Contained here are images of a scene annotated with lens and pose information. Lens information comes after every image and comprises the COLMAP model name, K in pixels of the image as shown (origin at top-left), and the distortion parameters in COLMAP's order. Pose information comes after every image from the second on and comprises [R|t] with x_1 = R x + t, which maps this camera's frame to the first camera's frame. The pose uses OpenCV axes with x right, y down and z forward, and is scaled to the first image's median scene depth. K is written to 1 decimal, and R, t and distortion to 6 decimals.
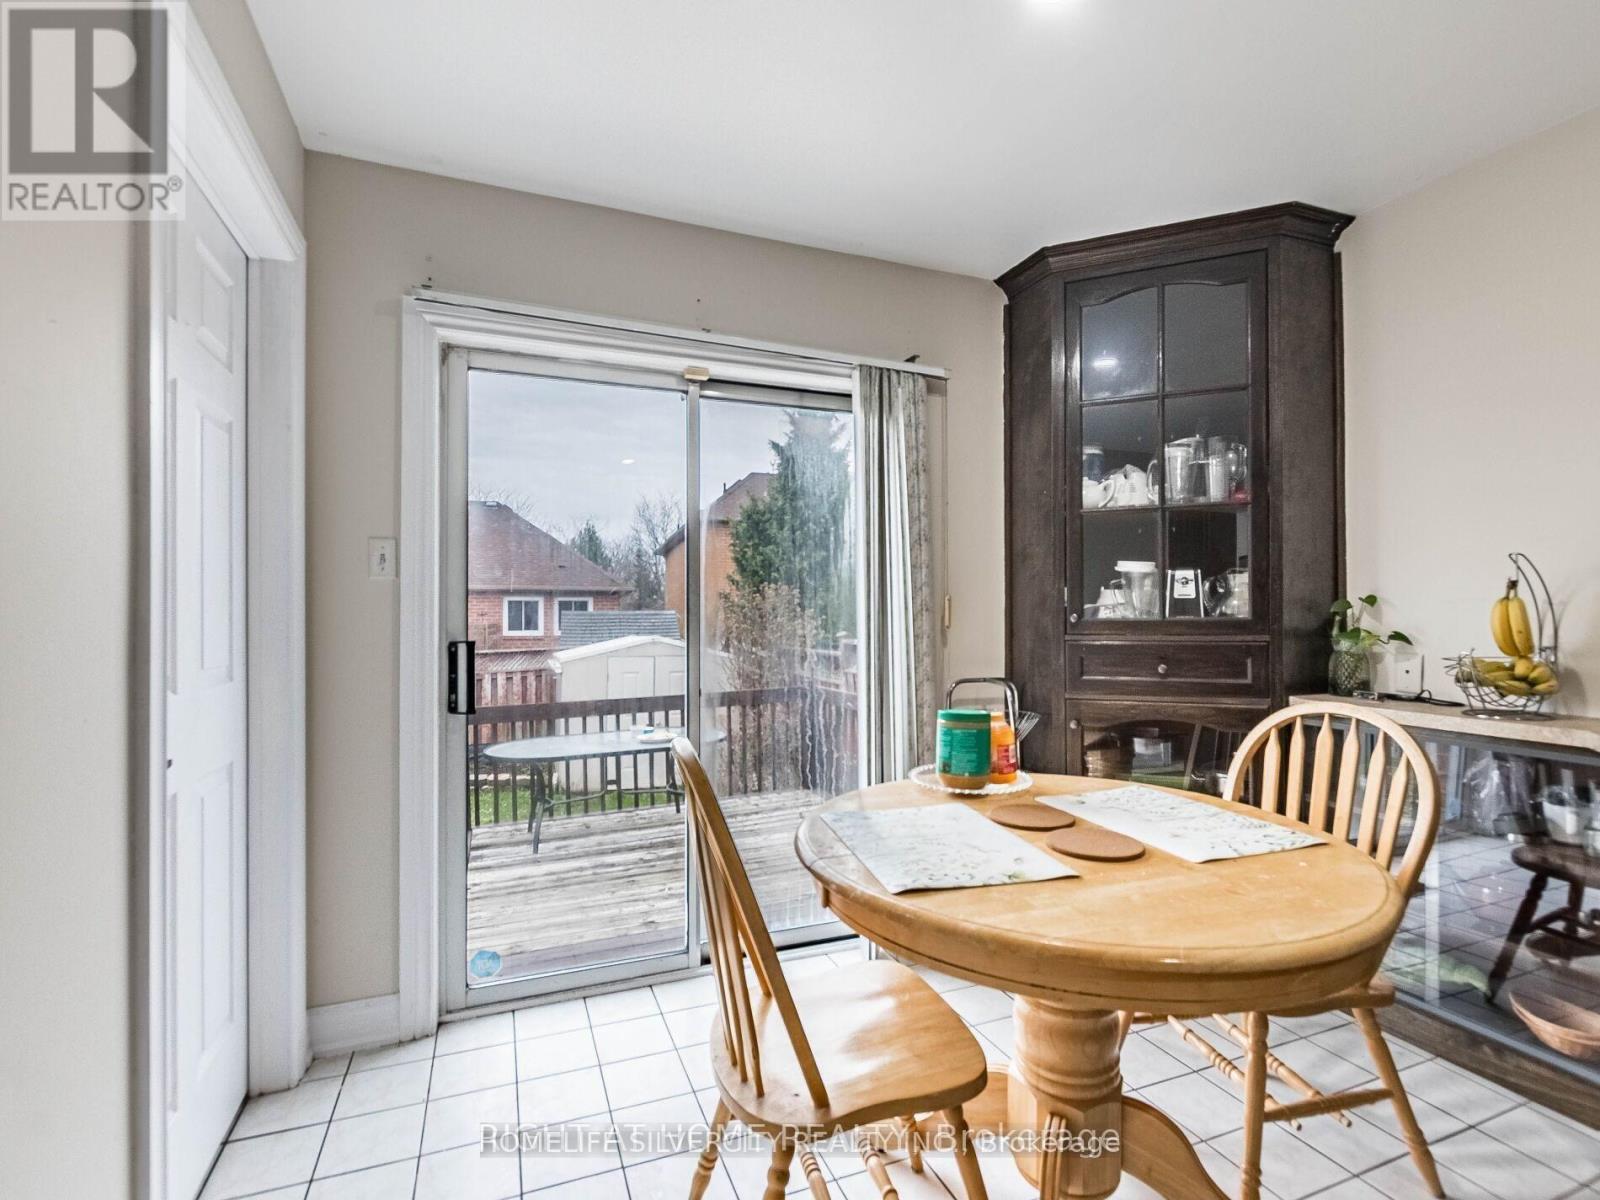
lens RADIAL K [[781.6, 0, 802.5], [0, 781.6, 607.3], [0, 0, 1]] dist [0.004636, -0.000474]
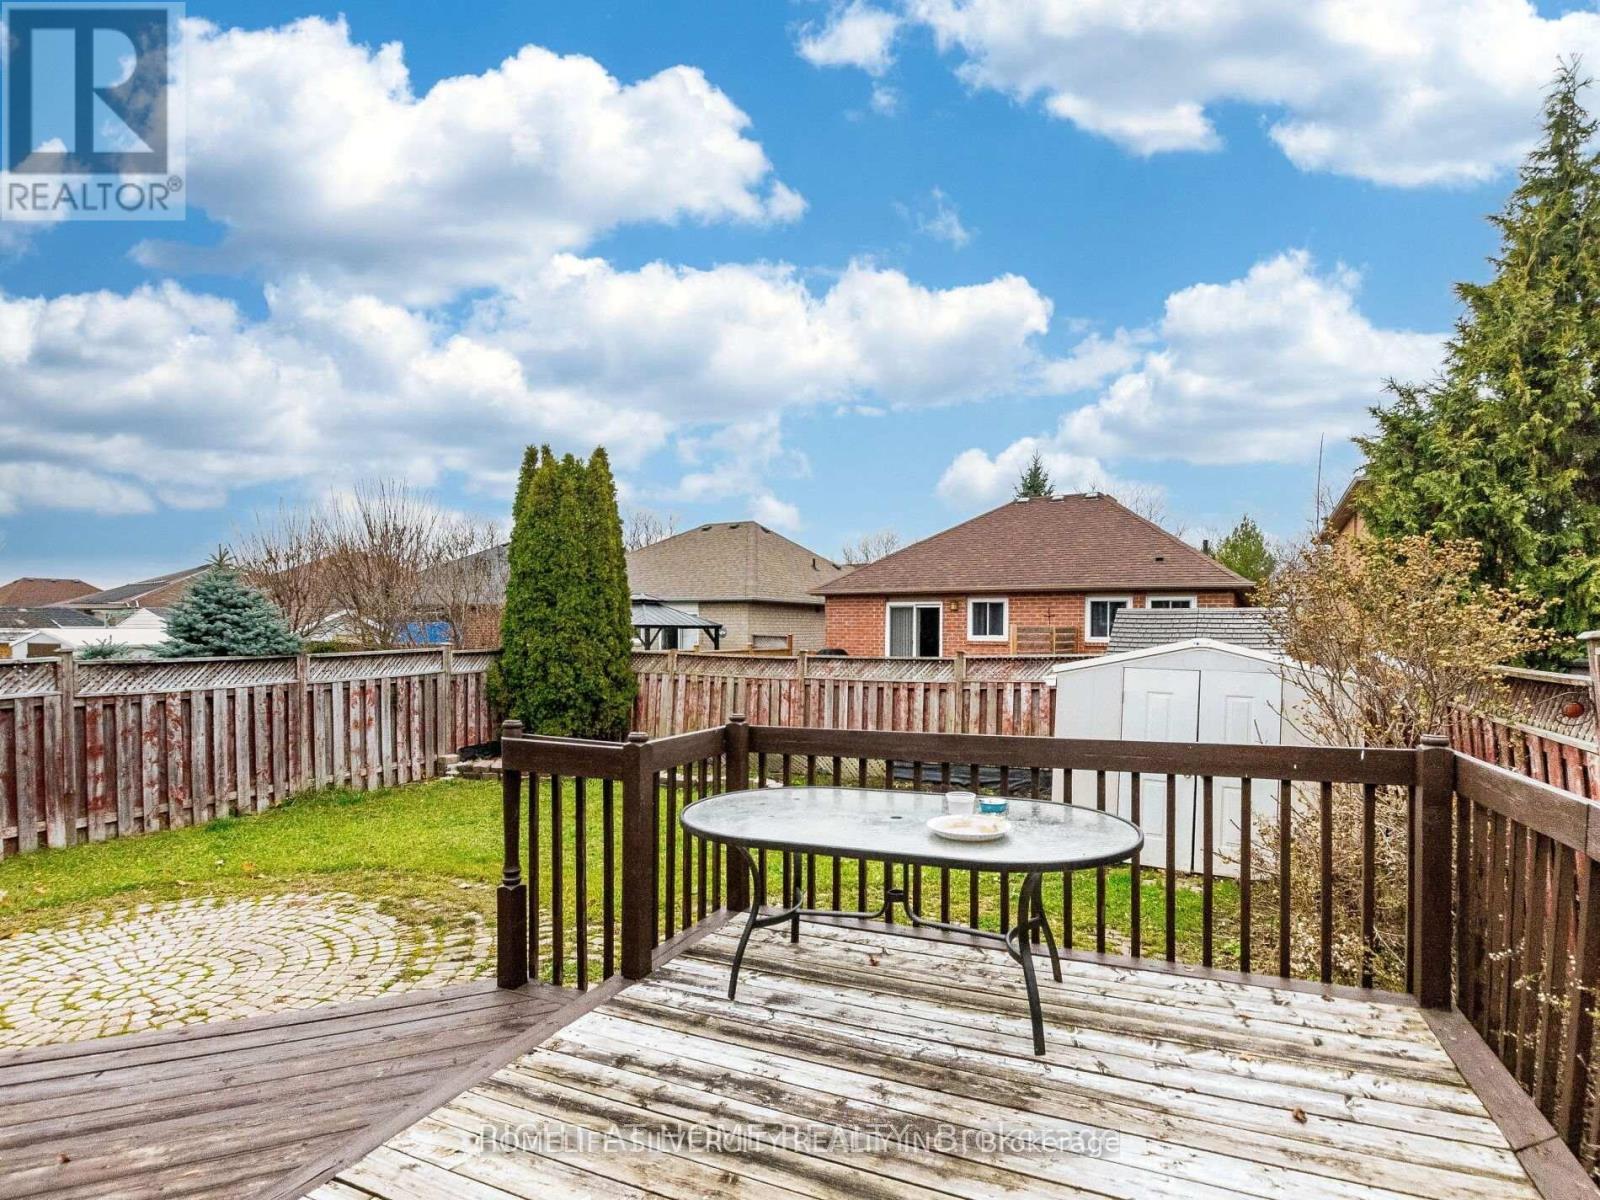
lens RADIAL K [[781.6, 0, 810.6], [0, 781.6, 642.6], [0, 0, 1]] dist [0.004636, -0.000474]
pose [[0.696697, 0.017161, -0.717160, 0.083276], [0.003767, 0.999613, 0.027580, 0.037163], [0.717355, -0.021916, 0.696363, 0.563261]]
